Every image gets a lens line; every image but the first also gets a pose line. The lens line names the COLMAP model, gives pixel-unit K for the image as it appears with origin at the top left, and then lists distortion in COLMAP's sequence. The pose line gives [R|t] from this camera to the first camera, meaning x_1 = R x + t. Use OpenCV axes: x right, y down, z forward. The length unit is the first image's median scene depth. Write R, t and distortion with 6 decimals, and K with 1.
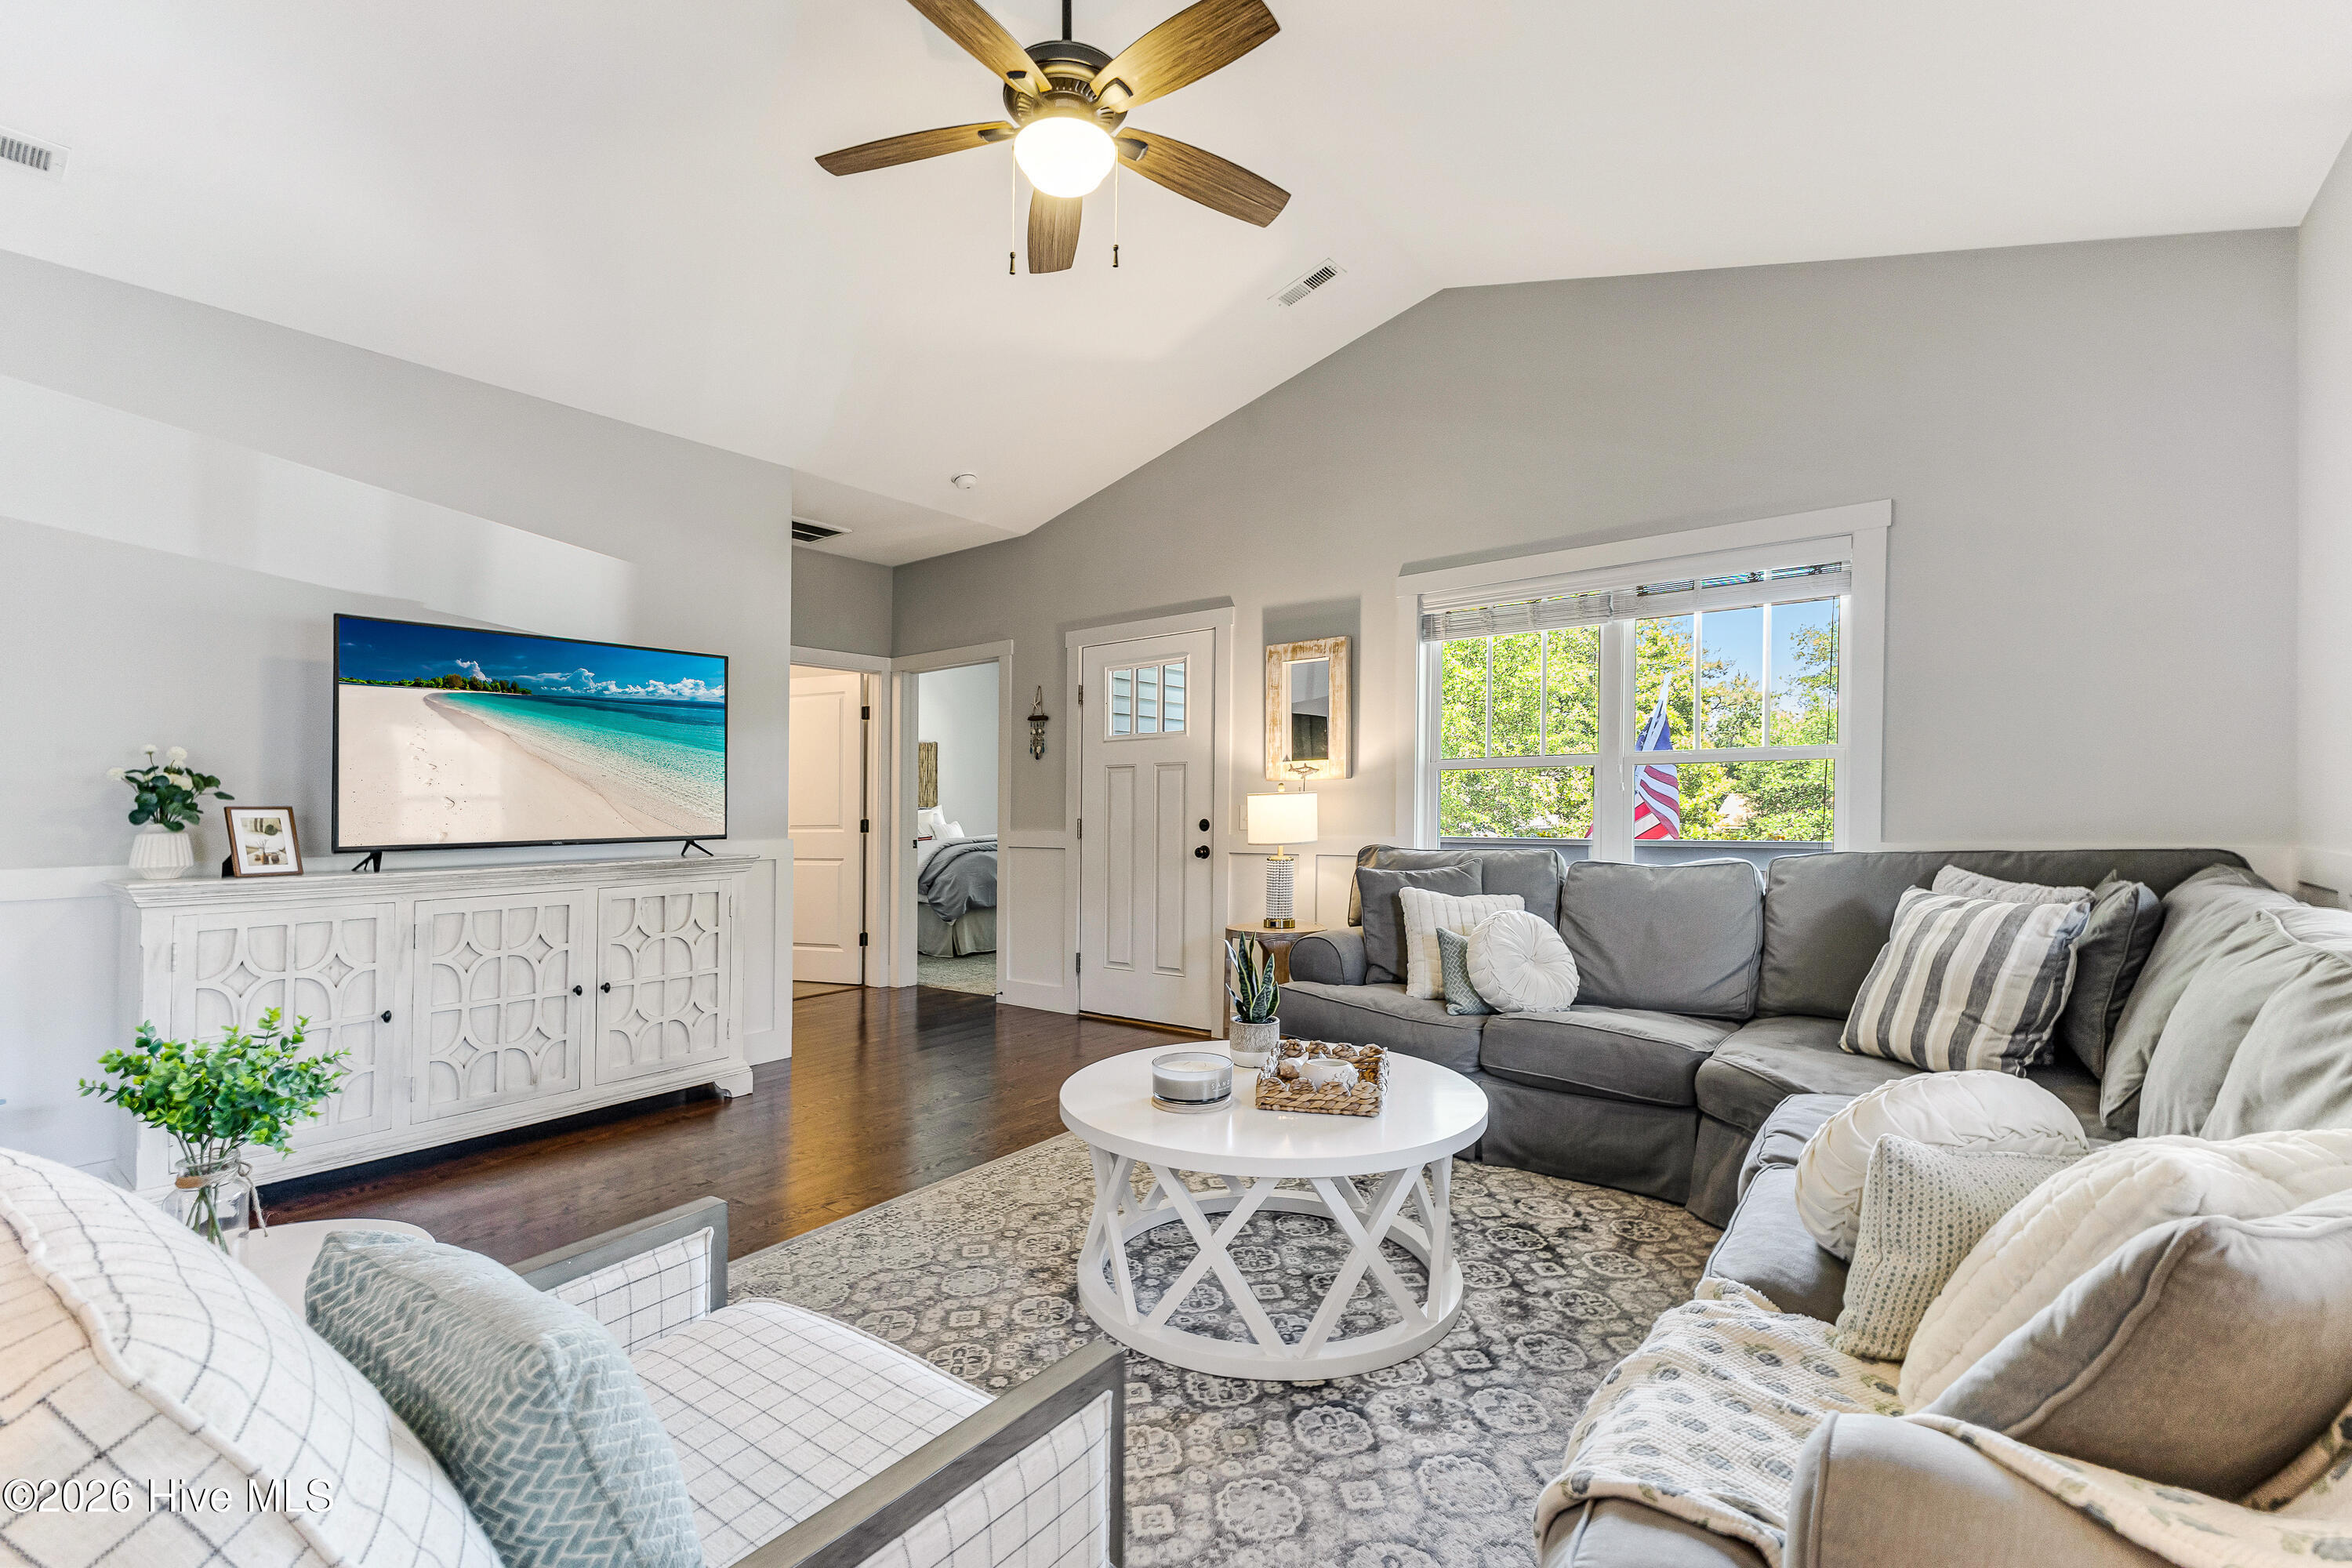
lens RADIAL K [[1047.6, 0, 1163.1], [0, 1047.6, 769.3], [0, 0, 1]] dist [0.021330, -0.000555]
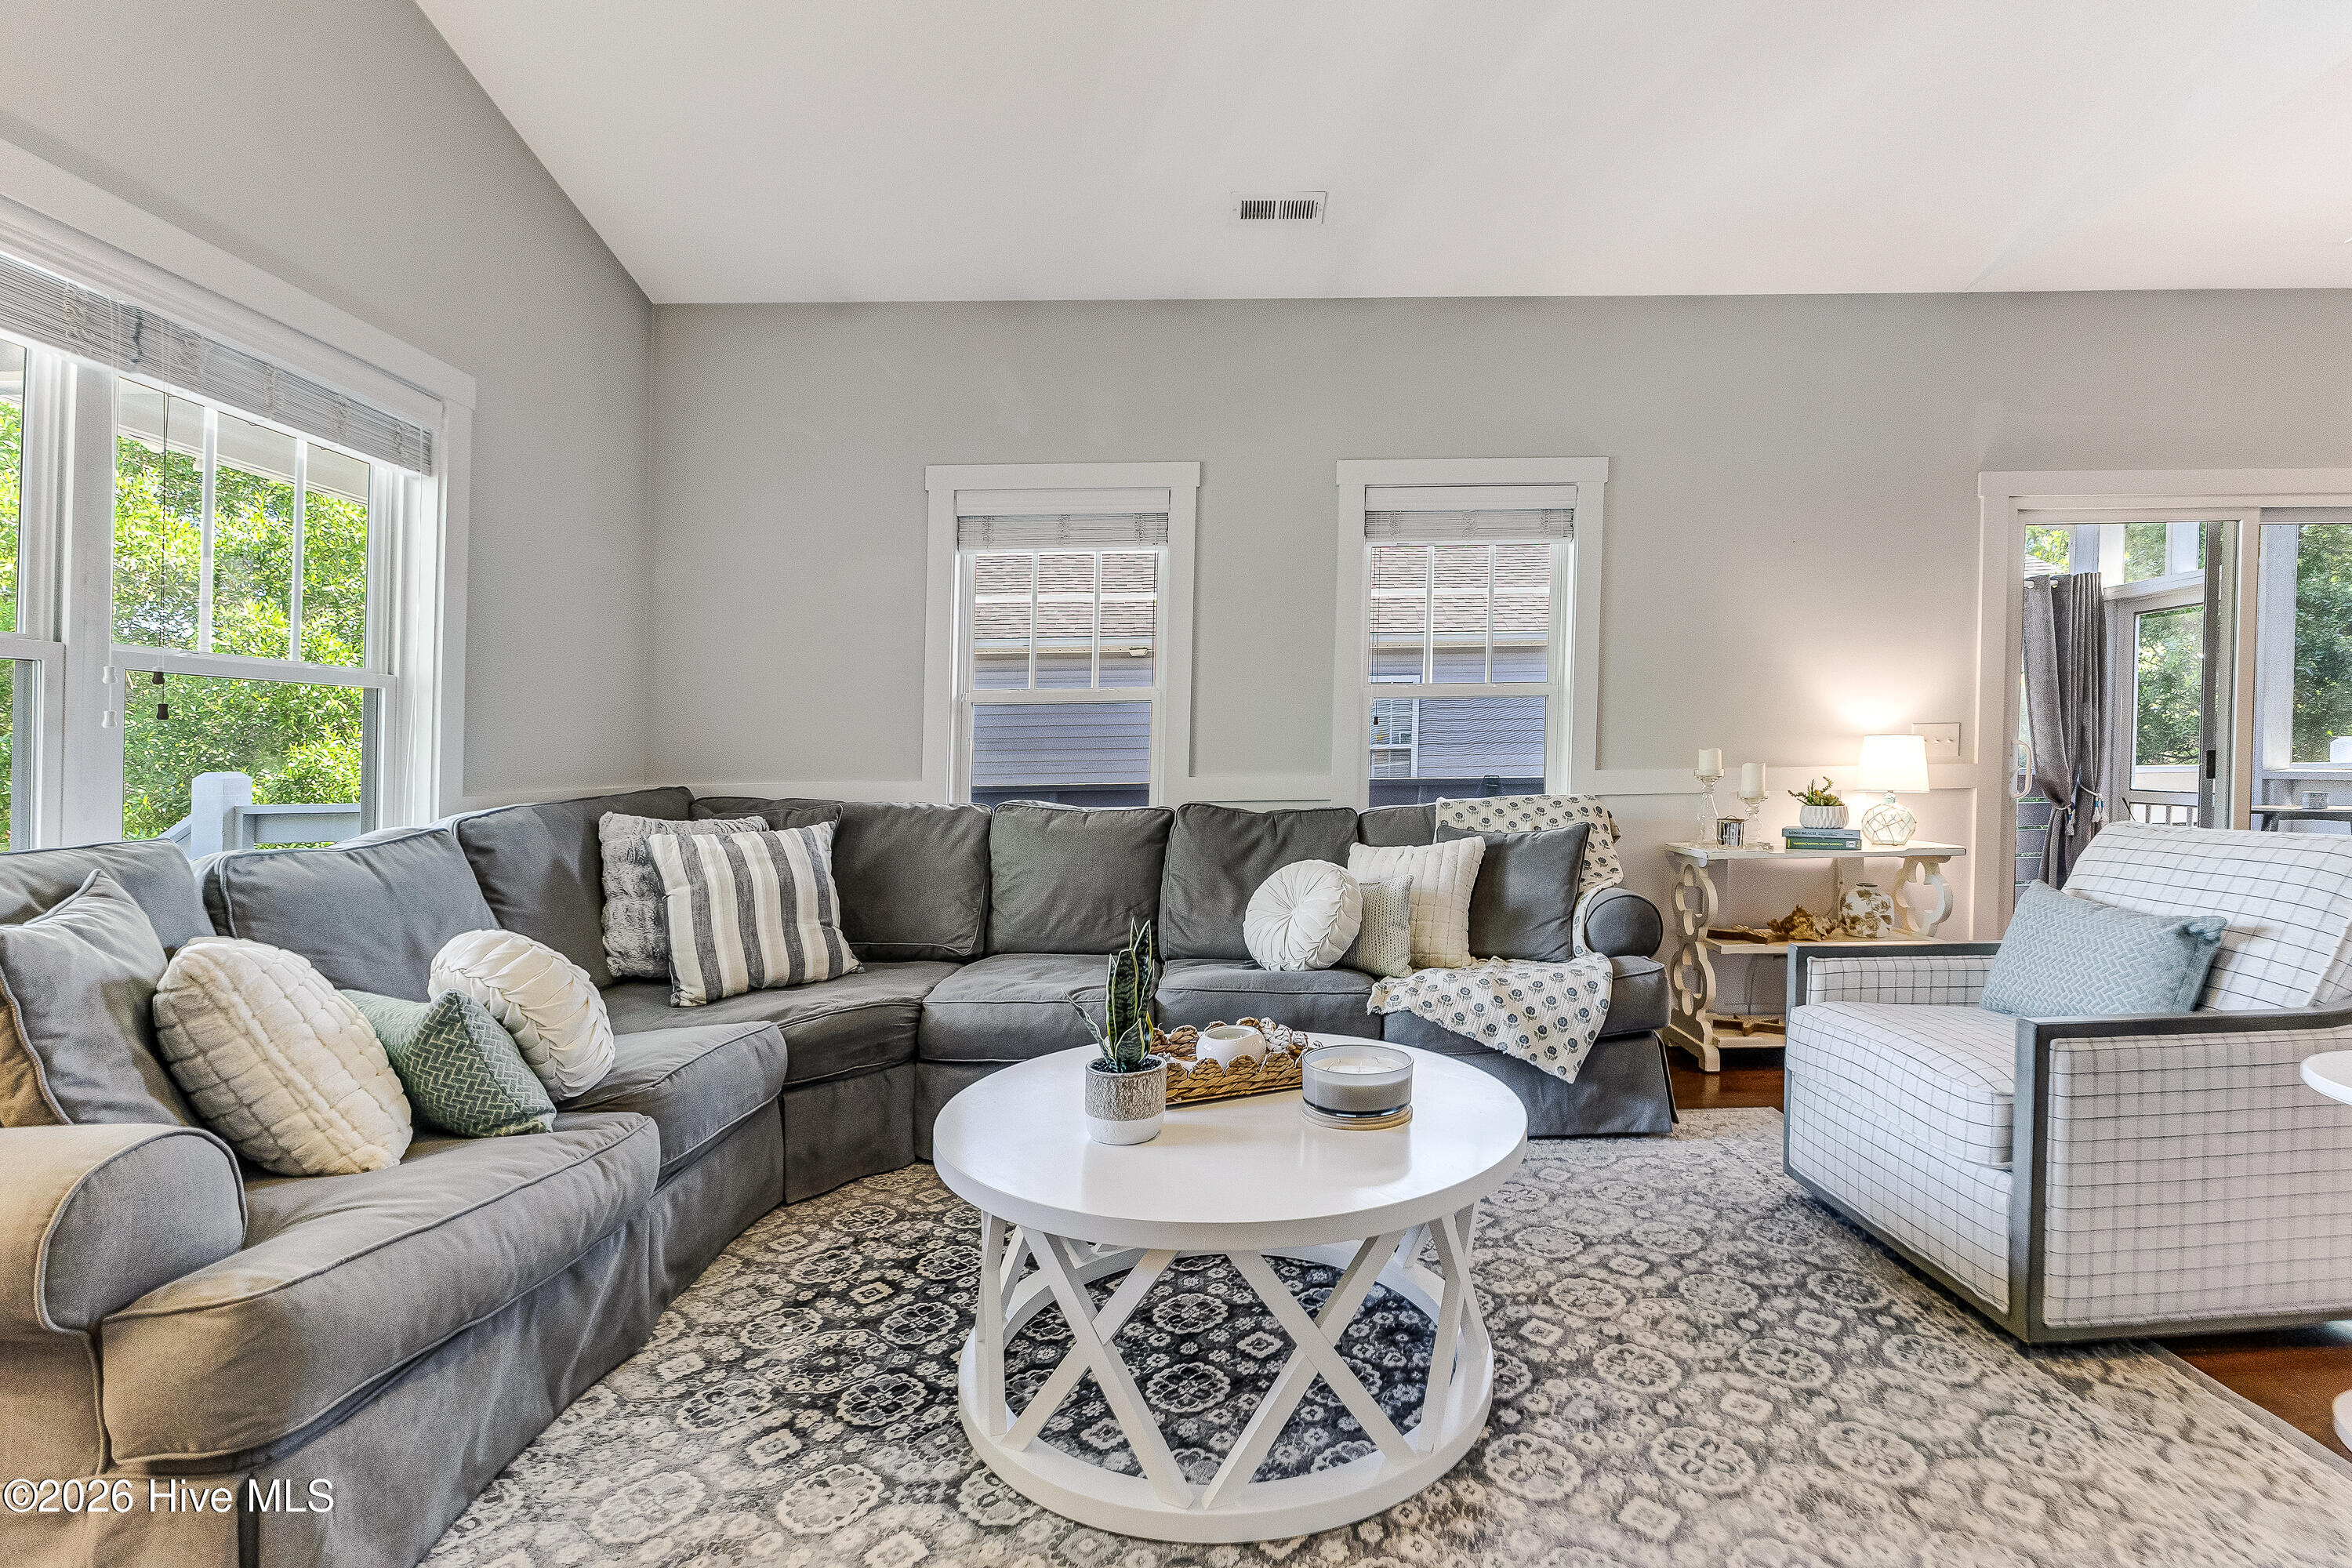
lens RADIAL K [[1081.3, 0, 1239.4], [0, 1081.3, 775.7], [0, 0, 1]] dist [0.008366, 0.000768]
pose [[-0.641178, 0.006666, 0.767363, -0.312916], [-0.003044, 0.999932, -0.011230, 0.055038], [-0.767386, -0.009536, -0.641115, 0.951441]]
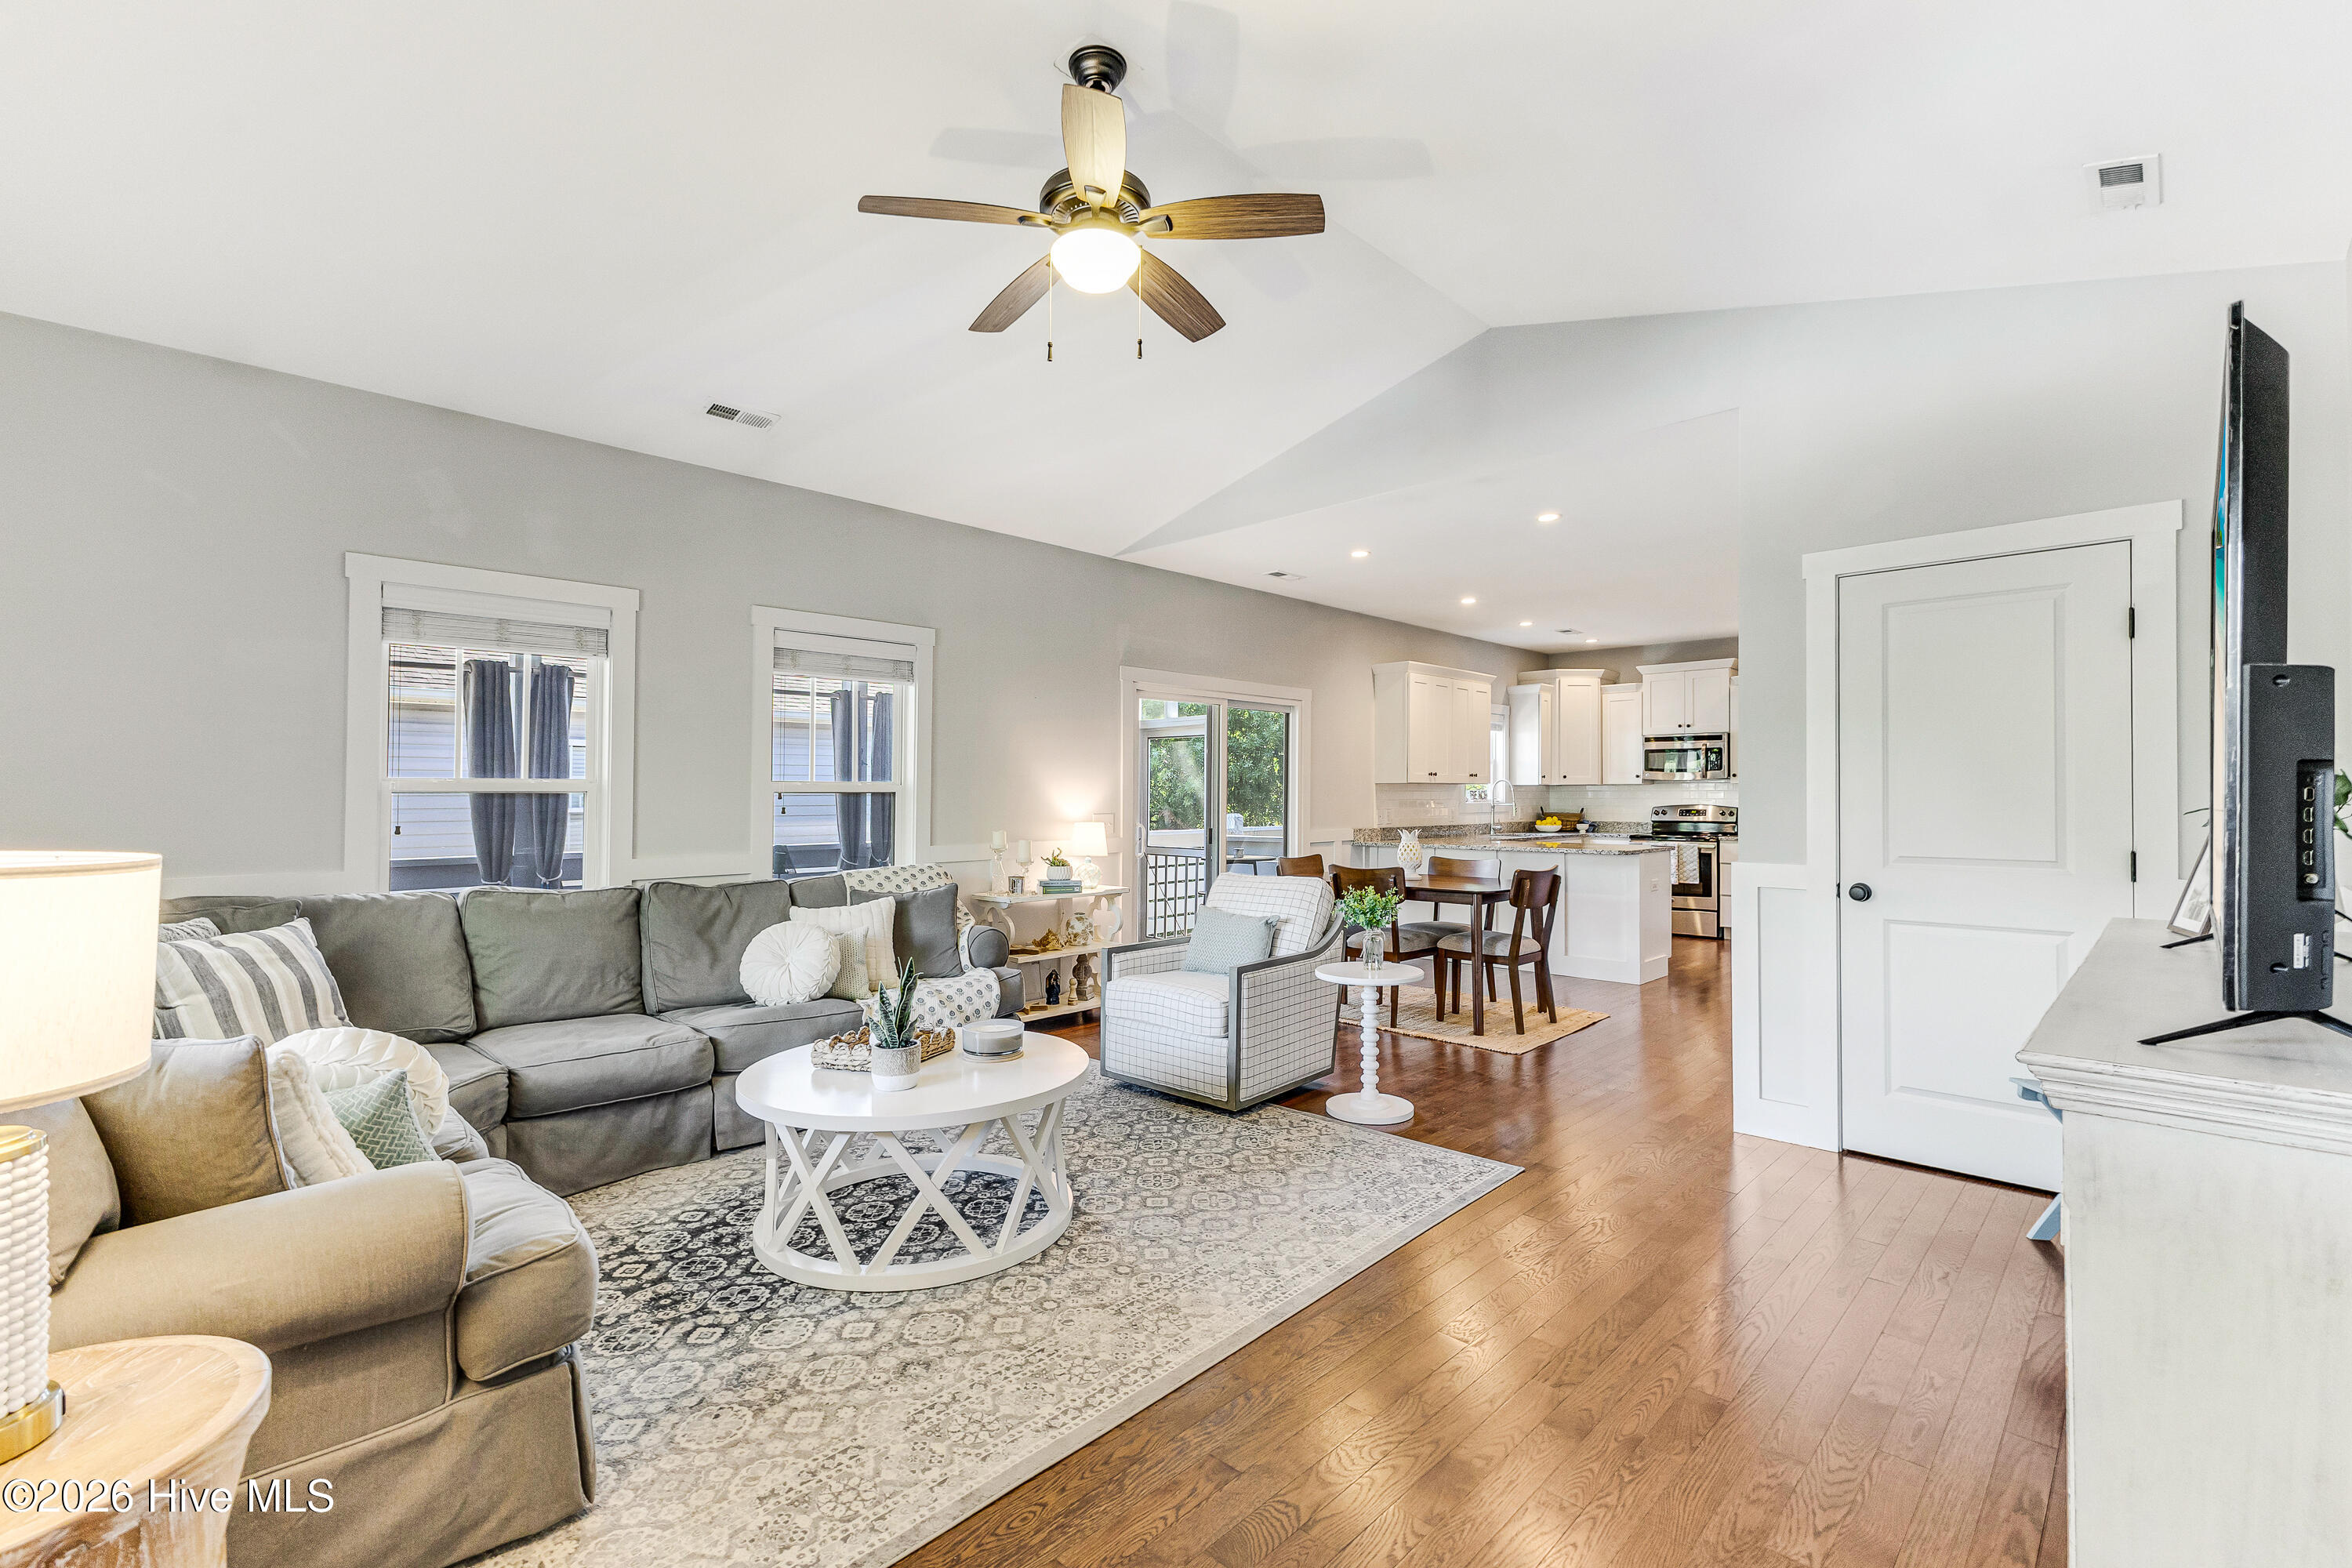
lens RADIAL K [[1047.6, 0, 1162.6], [0, 1047.6, 808.2], [0, 0, 1]] dist [0.021330, -0.000555]
pose [[-0.995637, 0.012305, 0.092496, -0.194357], [0.010347, 0.999713, -0.021620, 0.021330], [-0.092735, -0.020568, -0.995478, 1.415693]]
